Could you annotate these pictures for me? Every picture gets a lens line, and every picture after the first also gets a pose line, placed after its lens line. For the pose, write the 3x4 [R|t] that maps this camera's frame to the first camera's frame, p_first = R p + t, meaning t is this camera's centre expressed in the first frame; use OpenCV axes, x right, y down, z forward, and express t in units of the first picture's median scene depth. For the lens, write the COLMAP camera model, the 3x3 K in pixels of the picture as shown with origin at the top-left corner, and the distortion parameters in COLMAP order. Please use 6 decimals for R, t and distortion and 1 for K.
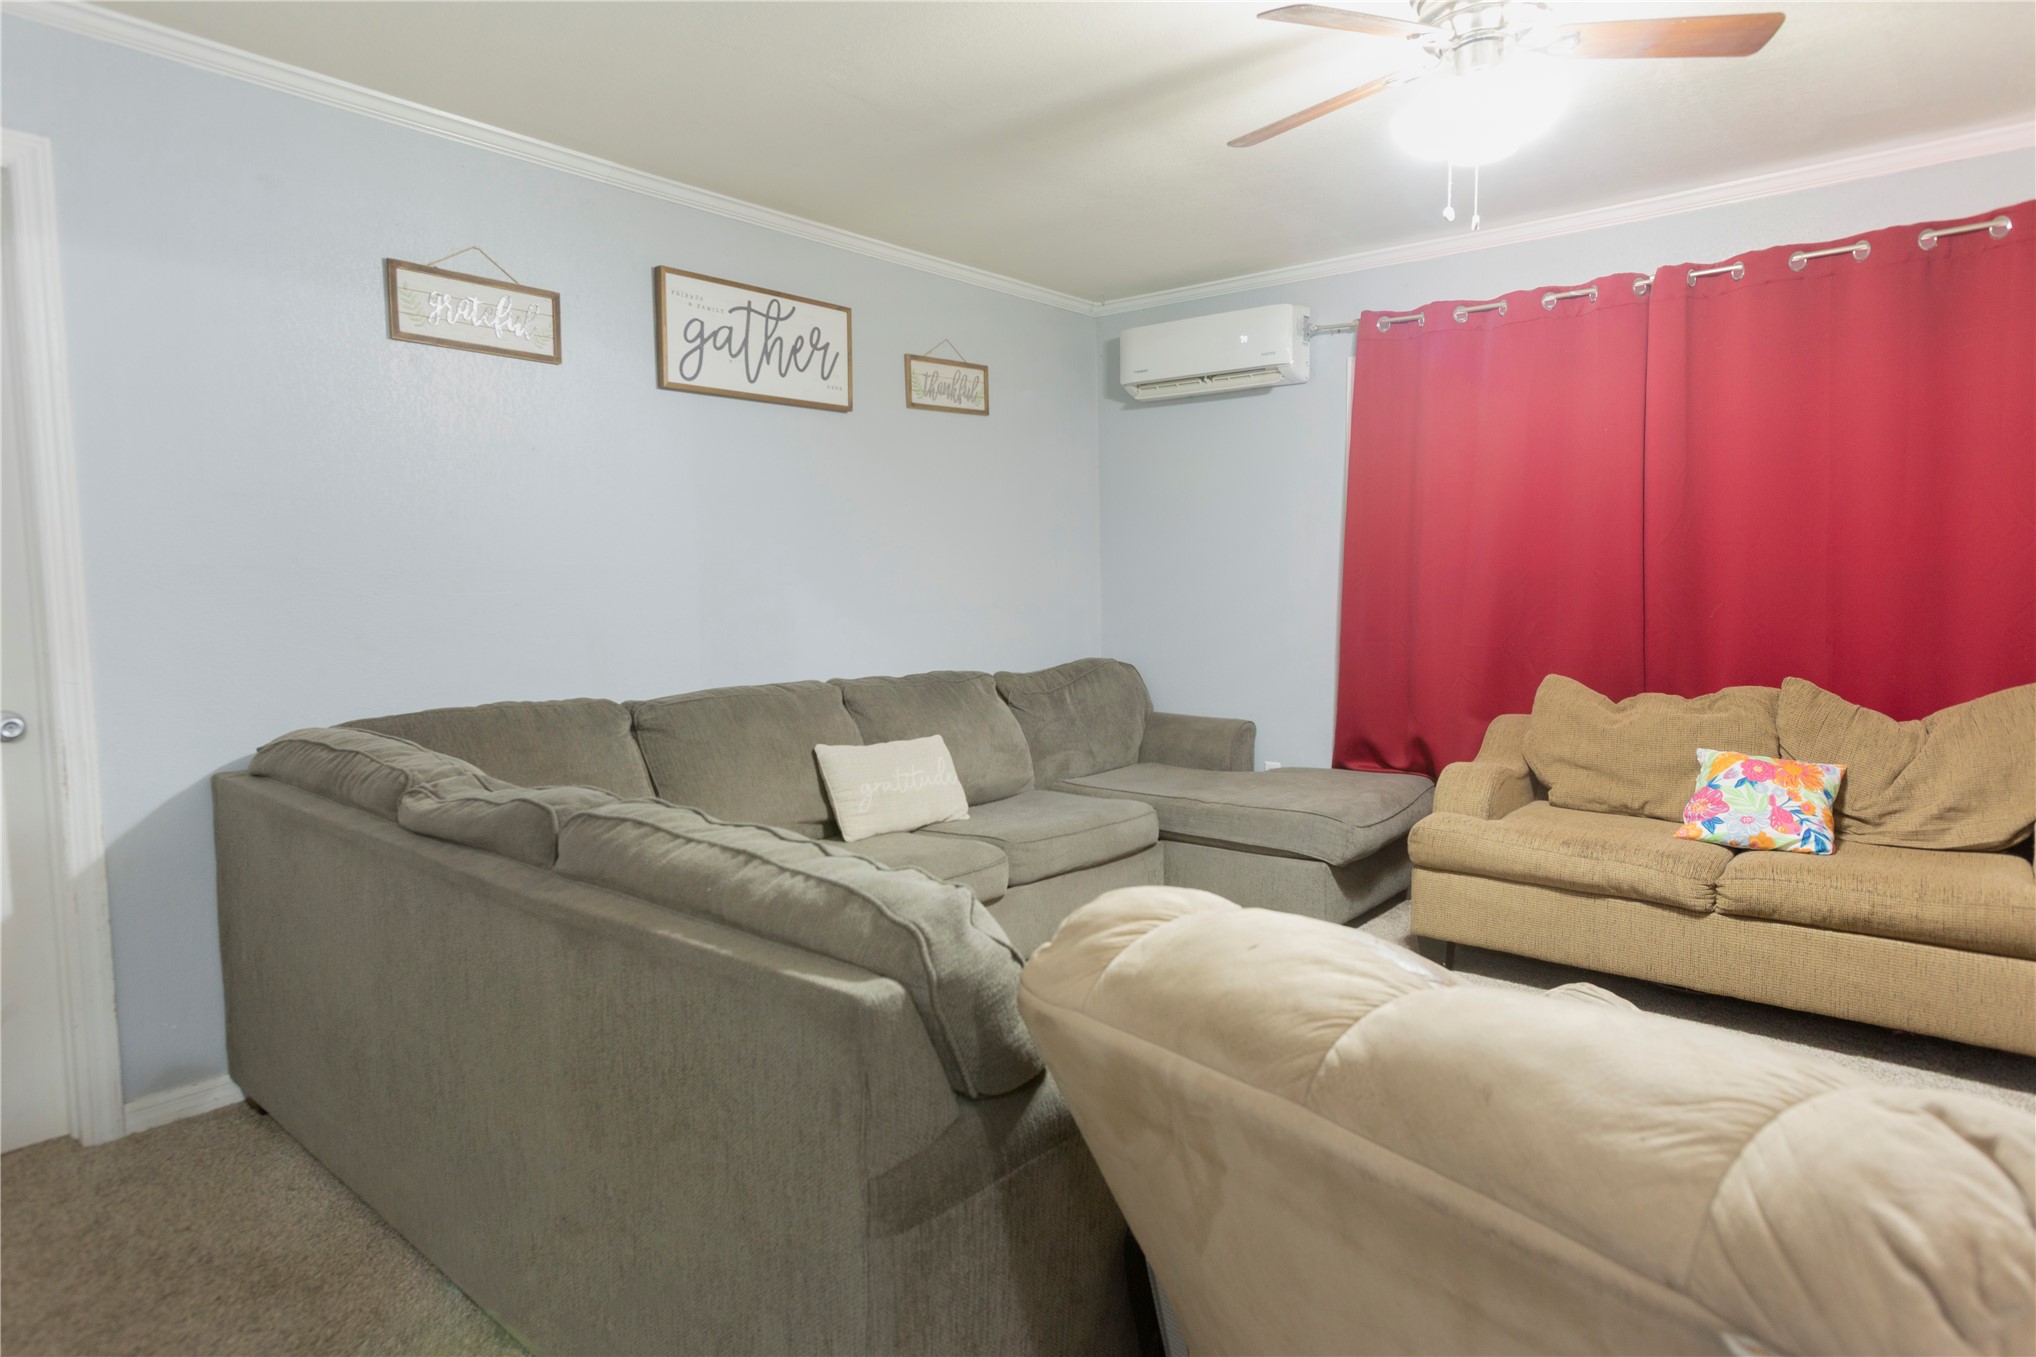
lens RADIAL K [[1138.9, 0, 1012.7], [0, 1138.9, 670.5], [0, 0, 1]] dist [-0.000935, 0.011473]
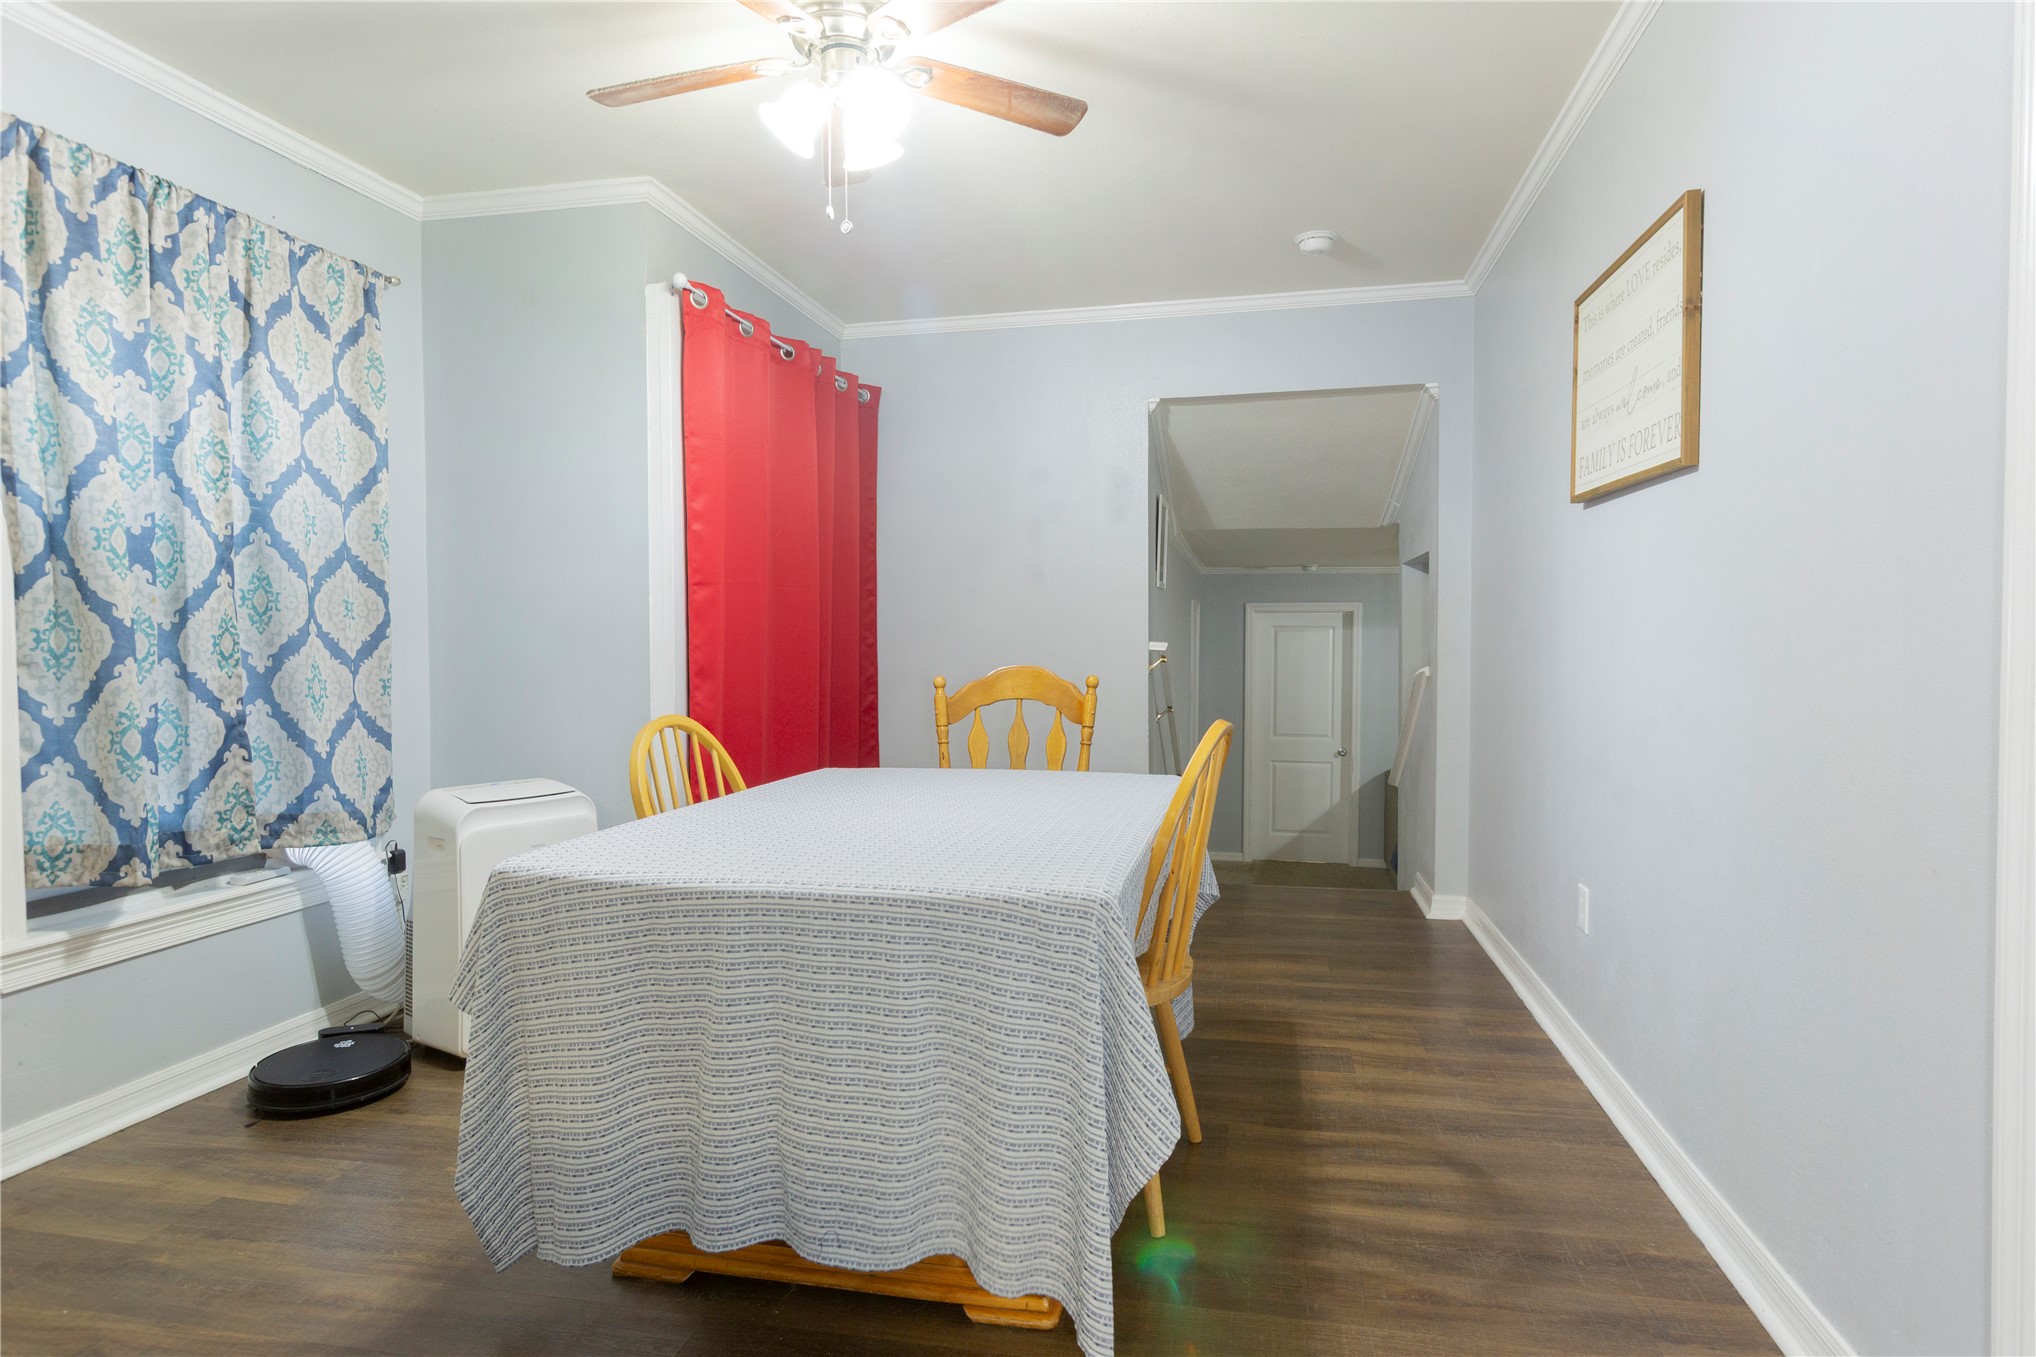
lens RADIAL K [[1138.9, 0, 1012.7], [0, 1138.9, 670.5], [0, 0, 1]] dist [-0.000935, 0.011473]
pose [[0.467481, 0.040762, -0.883063, 1.339024], [-0.077926, 0.996948, 0.004766, -0.105797], [0.880562, 0.066585, 0.469230, -1.214630]]
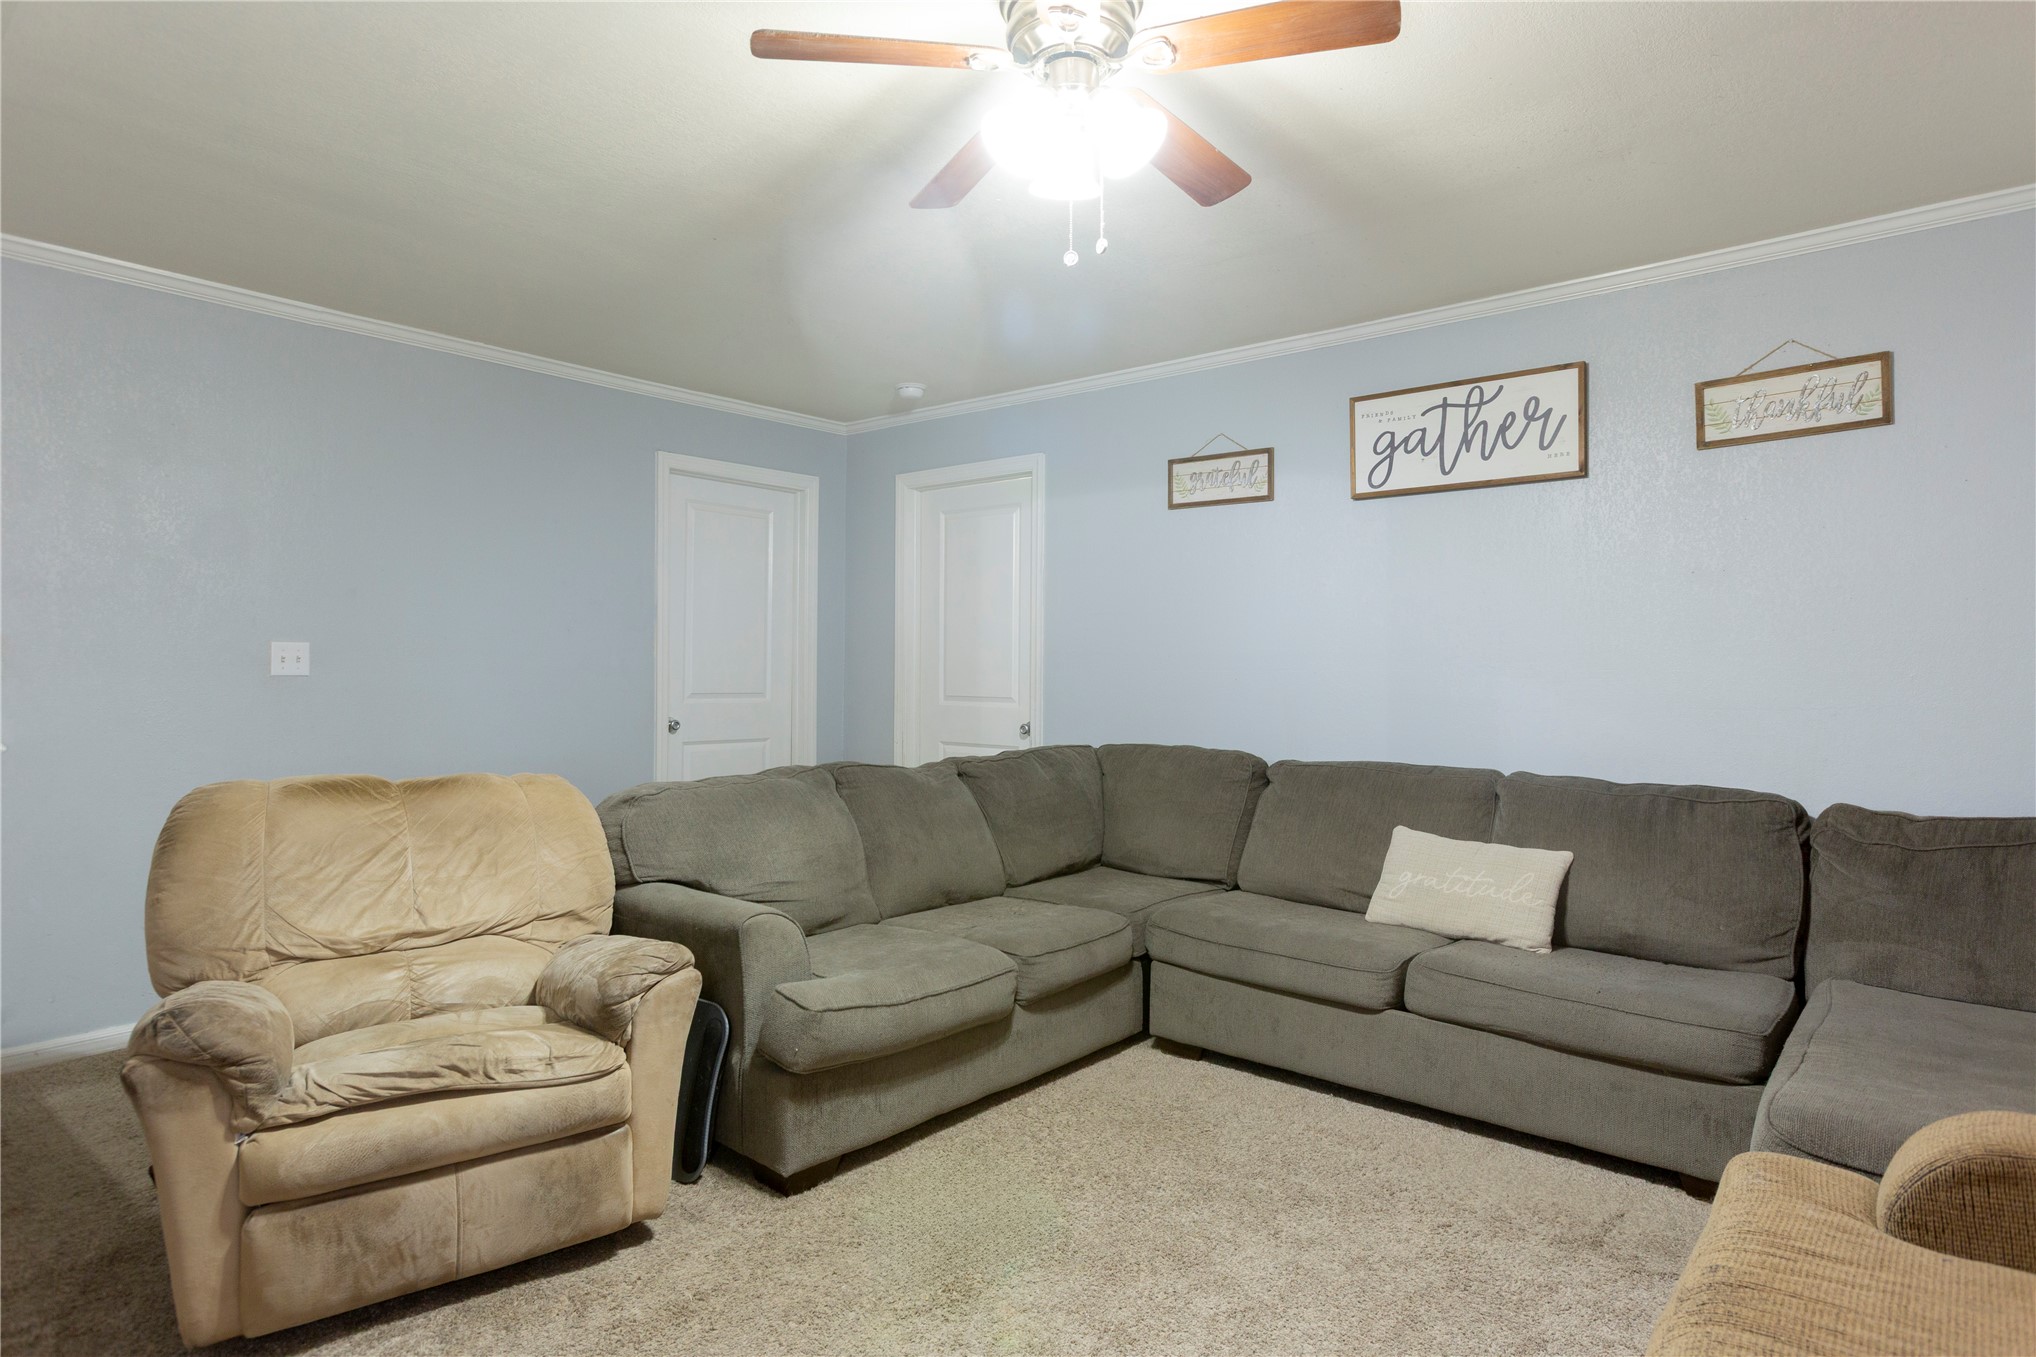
lens RADIAL K [[1138.9, 0, 1012.7], [0, 1138.9, 670.5], [0, 0, 1]] dist [-0.000935, 0.011473]
pose [[0.006900, 0.010829, -0.999918, 0.841596], [-0.087421, 0.996119, 0.010184, -0.053065], [0.996148, 0.087344, 0.007820, 0.640400]]
